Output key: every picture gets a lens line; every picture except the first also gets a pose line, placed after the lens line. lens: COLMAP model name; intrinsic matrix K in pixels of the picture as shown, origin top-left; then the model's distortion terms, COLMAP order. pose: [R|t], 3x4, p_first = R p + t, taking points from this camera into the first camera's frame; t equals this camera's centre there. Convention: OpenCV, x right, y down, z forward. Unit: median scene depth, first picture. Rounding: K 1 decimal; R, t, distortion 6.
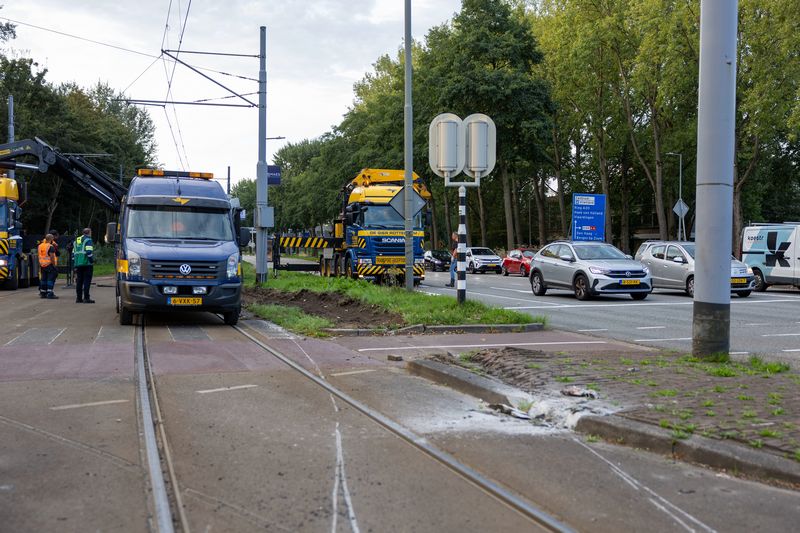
lens RADIAL K [[859.3, 0, 400.0], [0, 859.3, 266.5], [0, 0, 1]] dist [-0.003111, 0.011425]
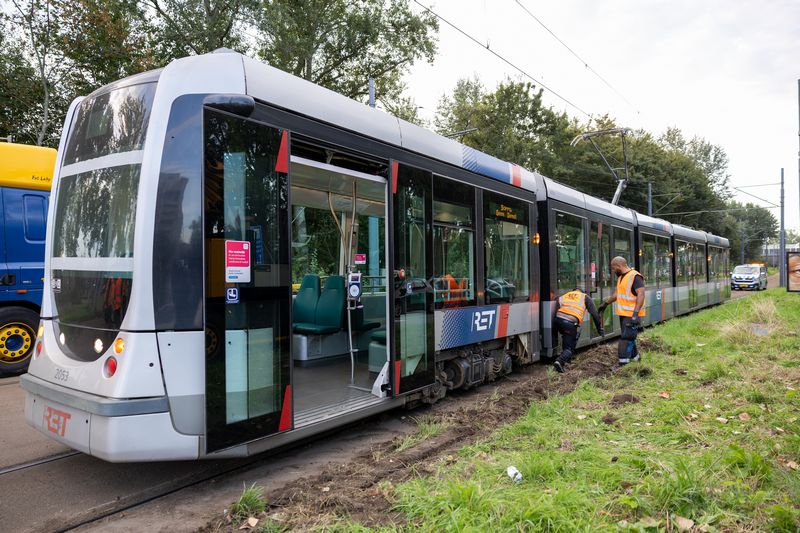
lens RADIAL K [[530.9, 0, 412.7], [0, 530.9, 254.7], [0, 0, 1]] dist [0.024513, 0.000057]
pose [[0.646729, -0.032211, -0.762040, -0.098442], [-0.000795, 0.999079, -0.042905, -0.027292], [0.762720, 0.028354, 0.646107, 1.040715]]
